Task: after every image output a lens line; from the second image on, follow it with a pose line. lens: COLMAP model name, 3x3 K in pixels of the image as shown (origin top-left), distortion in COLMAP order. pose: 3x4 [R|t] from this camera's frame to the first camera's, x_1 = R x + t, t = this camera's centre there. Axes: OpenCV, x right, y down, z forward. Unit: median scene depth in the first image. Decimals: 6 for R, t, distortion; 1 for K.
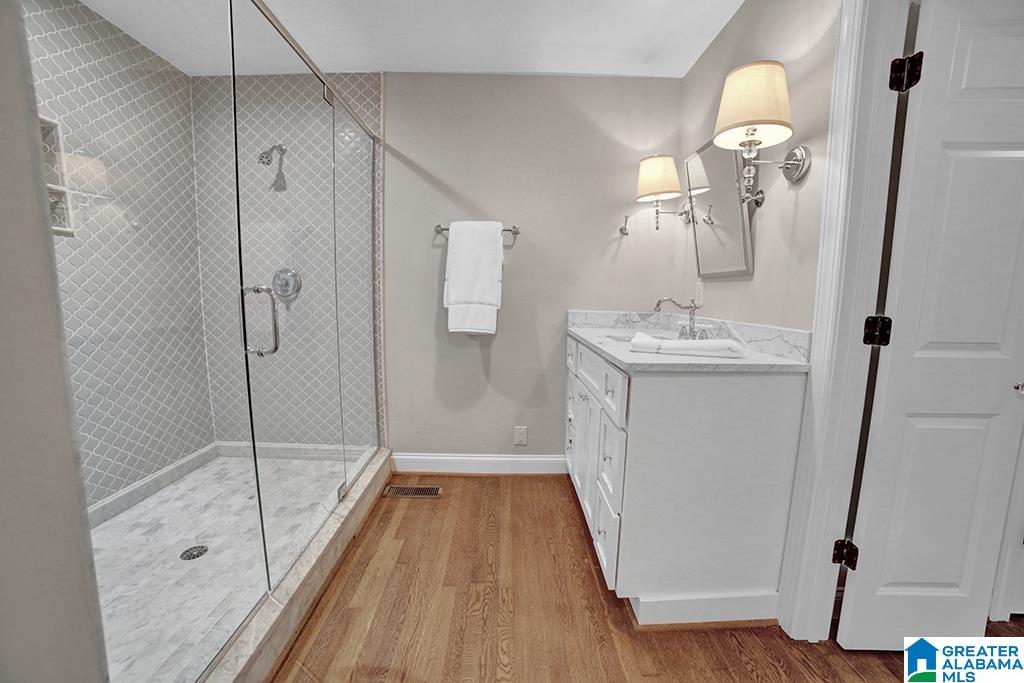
lens RADIAL K [[411.8, 0, 512.0], [0, 411.8, 341.5], [0, 0, 1]] dist [-0.044883, 0.000103]
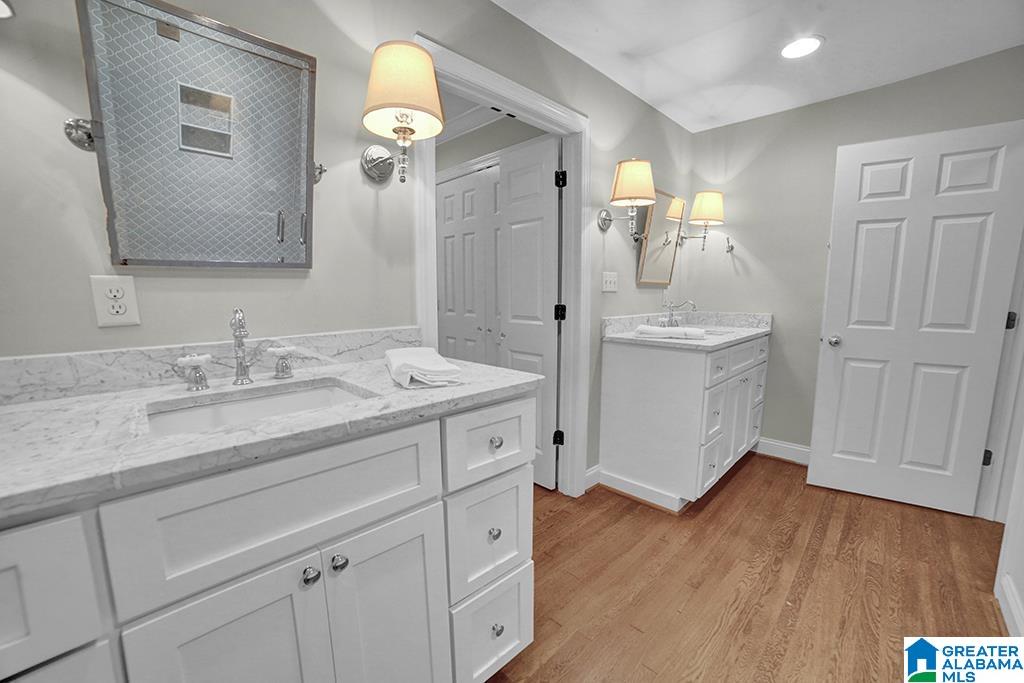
lens RADIAL K [[411.8, 0, 512.0], [0, 411.8, 341.5], [0, 0, 1]] dist [-0.044883, 0.000103]
pose [[-0.559185, -0.101707, 0.822780, -0.346923], [0.100929, 0.976713, 0.189330, -0.174125], [-0.822876, 0.188913, -0.535898, 1.388257]]
